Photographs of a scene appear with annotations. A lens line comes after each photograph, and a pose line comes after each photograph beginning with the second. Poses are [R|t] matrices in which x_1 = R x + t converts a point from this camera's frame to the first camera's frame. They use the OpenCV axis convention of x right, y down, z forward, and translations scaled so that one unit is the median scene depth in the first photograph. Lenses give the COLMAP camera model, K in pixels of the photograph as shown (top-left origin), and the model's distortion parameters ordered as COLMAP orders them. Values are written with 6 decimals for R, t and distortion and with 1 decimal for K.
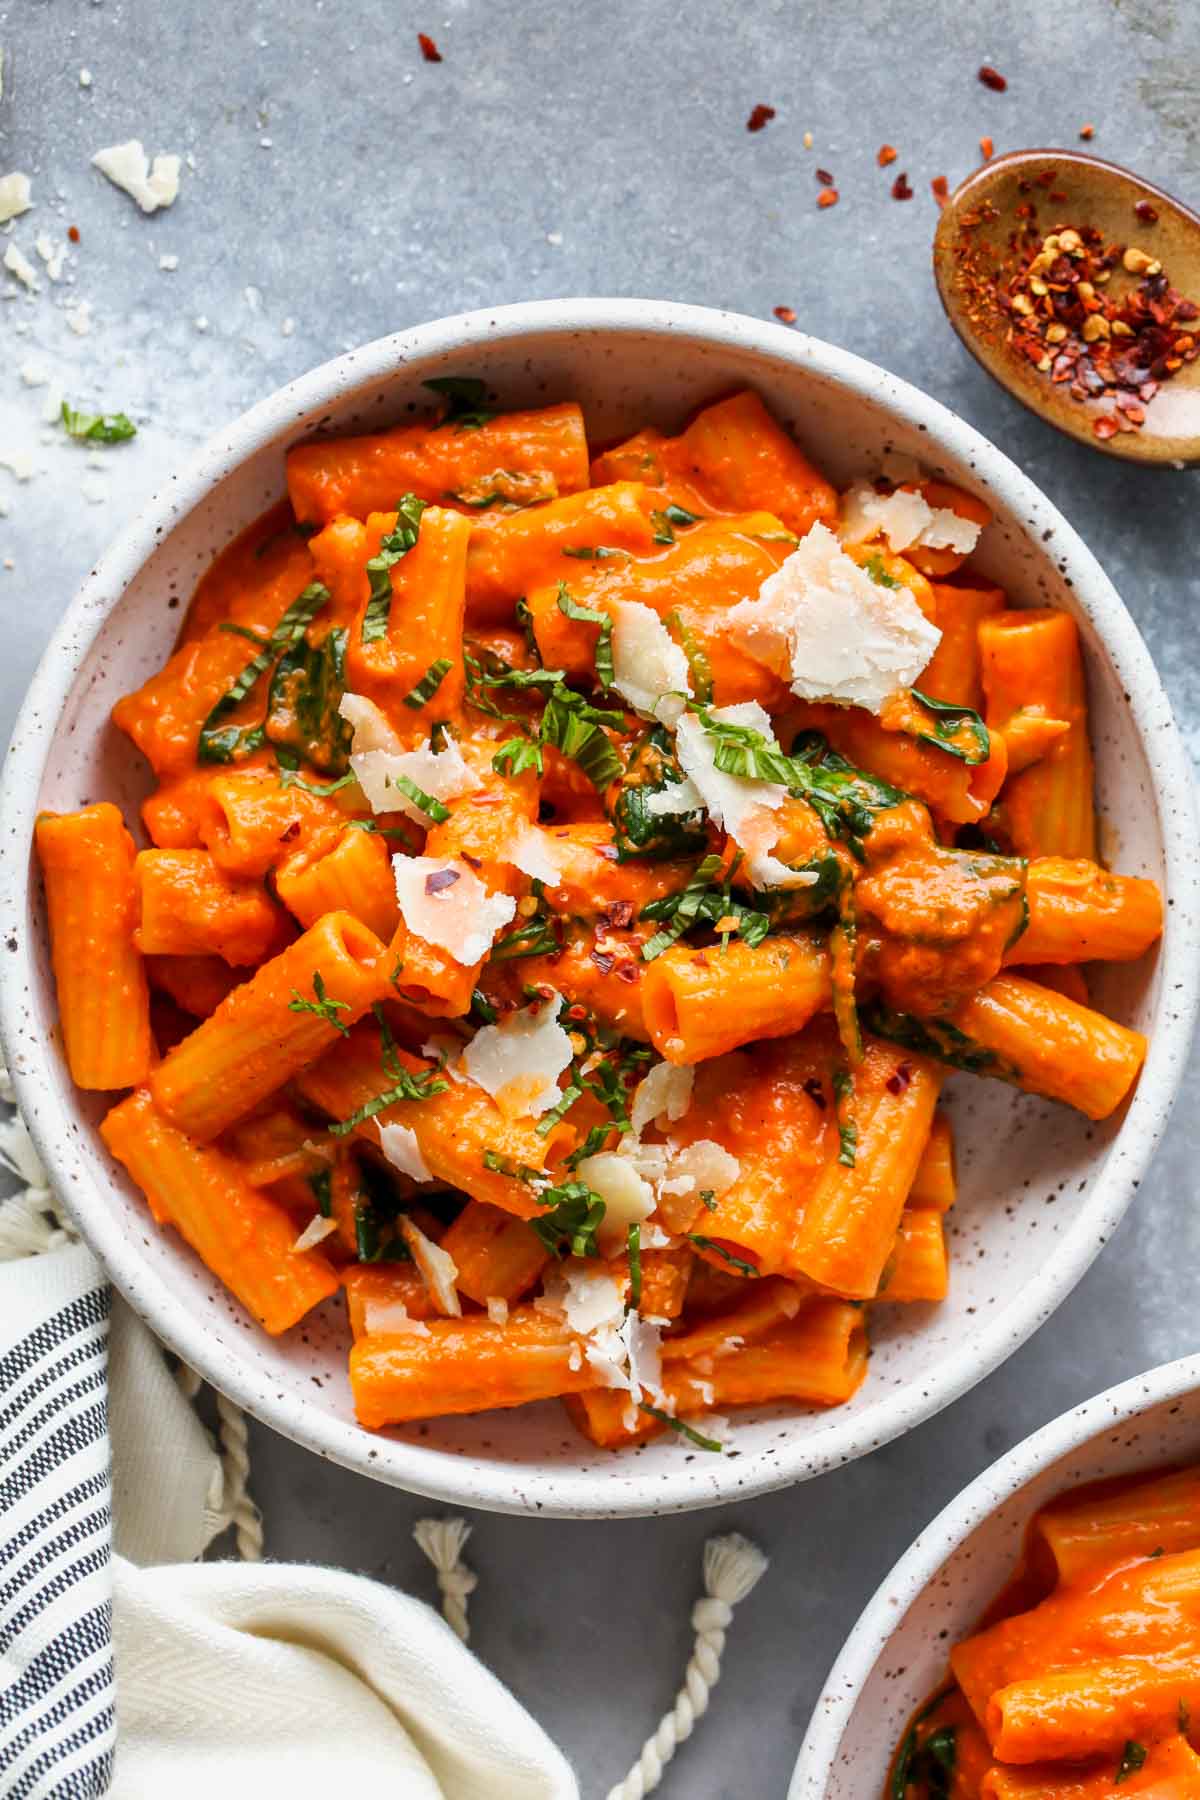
lens RADIAL K [[6540.2, 0, 600.0], [0, 6540.2, 900.0], [0, 0, 1]] dist [0.375878, -9.557008]
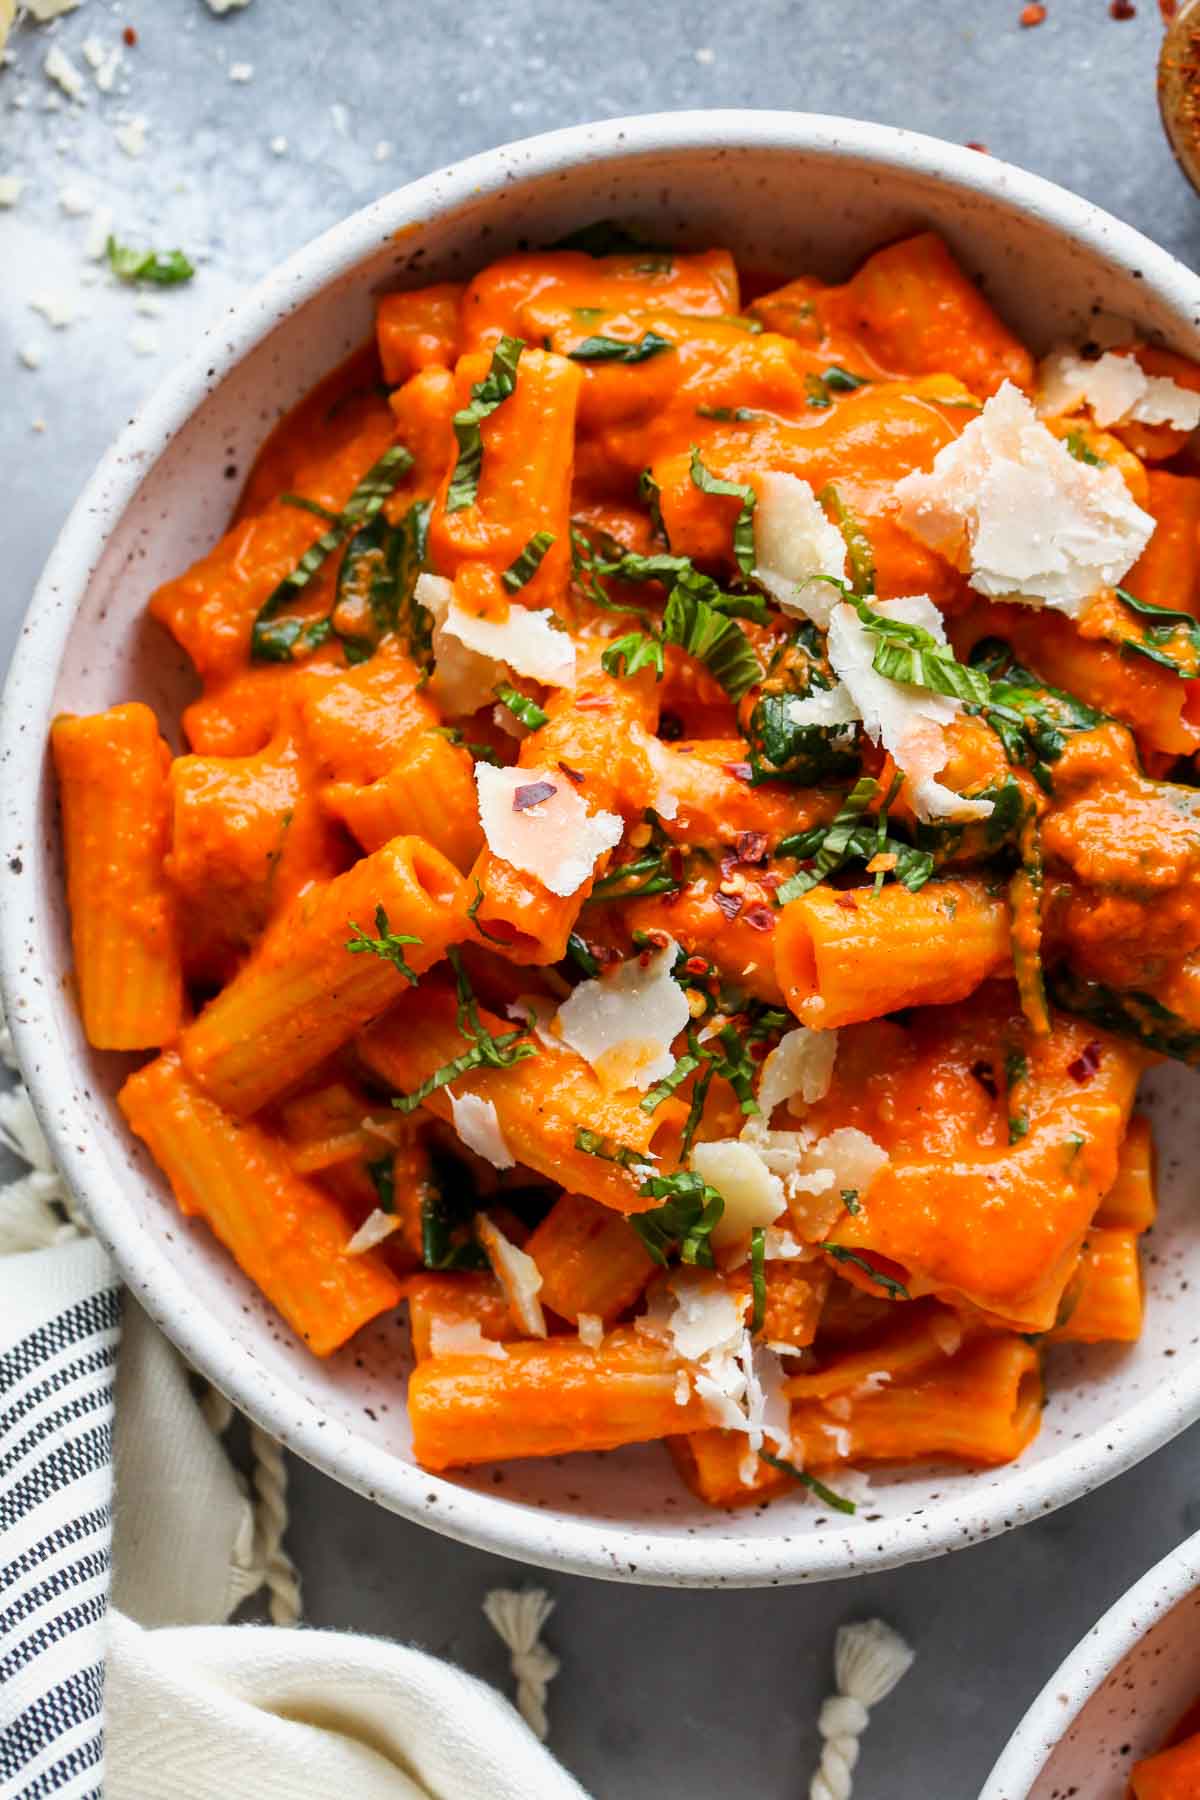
lens RADIAL K [[6540.2, 0, 600.0], [0, 6540.2, 900.0], [0, 0, 1]] dist [0.375878, -9.557008]
pose [[0.998777, 0.028885, -0.040124, 0.017018], [-0.030892, 0.998255, -0.050328, 0.050242], [0.038600, 0.051506, 0.997926, 0.178181]]
